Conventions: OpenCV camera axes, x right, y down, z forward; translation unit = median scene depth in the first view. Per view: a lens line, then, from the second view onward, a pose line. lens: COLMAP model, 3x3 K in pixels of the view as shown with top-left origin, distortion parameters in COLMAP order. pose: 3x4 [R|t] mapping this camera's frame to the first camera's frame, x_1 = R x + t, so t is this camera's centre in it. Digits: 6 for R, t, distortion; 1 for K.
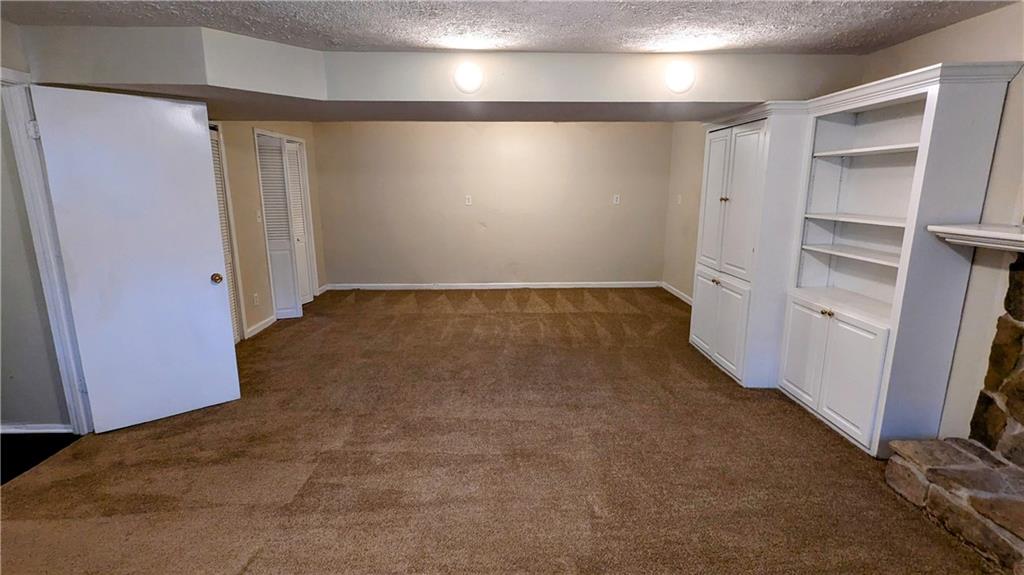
lens RADIAL K [[480.6, 0, 516.9], [0, 480.6, 290.7], [0, 0, 1]] dist [-0.002866, 0.000927]
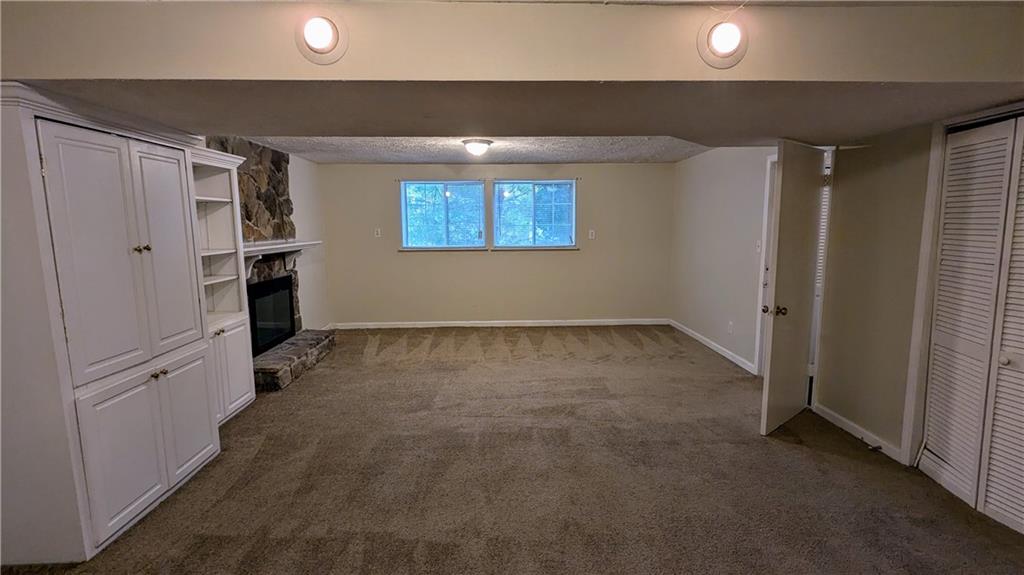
lens RADIAL K [[485.4, 0, 516.8], [0, 485.4, 288.4], [0, 0, 1]] dist [0.002843, 0.000612]
pose [[-0.999966, 0.007232, -0.003852, -0.085749], [0.005479, 0.939666, 0.342050, -0.470434], [0.006093, 0.342017, -0.939674, 2.135283]]
